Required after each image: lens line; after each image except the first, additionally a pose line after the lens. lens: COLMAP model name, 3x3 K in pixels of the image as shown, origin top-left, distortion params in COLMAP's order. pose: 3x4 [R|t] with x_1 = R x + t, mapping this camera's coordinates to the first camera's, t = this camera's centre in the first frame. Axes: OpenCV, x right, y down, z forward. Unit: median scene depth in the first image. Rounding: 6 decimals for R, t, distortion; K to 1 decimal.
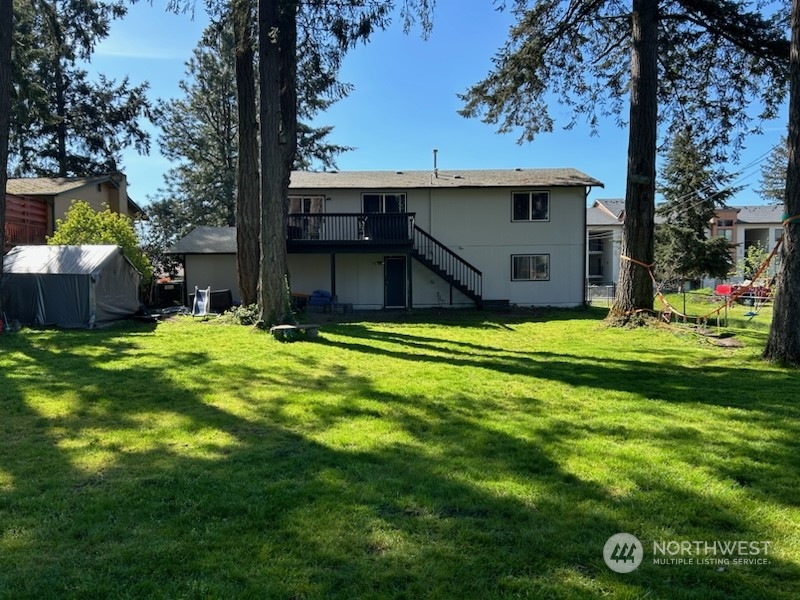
lens RADIAL K [[660.9, 0, 400.0], [0, 660.9, 300.0], [0, 0, 1]] dist [0.002830, -0.002319]
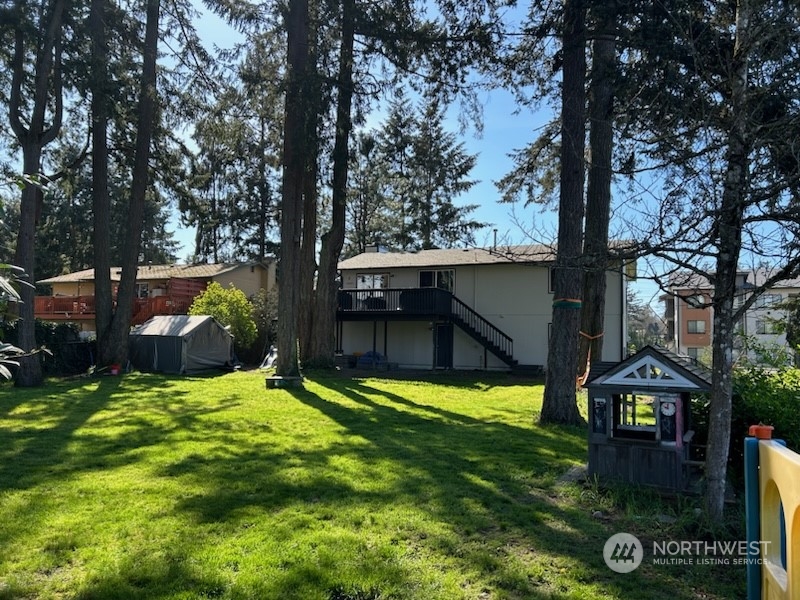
lens RADIAL K [[660.9, 0, 400.0], [0, 660.9, 300.0], [0, 0, 1]] dist [0.002830, -0.002319]
pose [[0.917748, -0.005242, -0.397129, 0.387149], [-0.031229, 0.995864, -0.085315, -0.006651], [0.395933, 0.090700, 0.913789, -0.097631]]
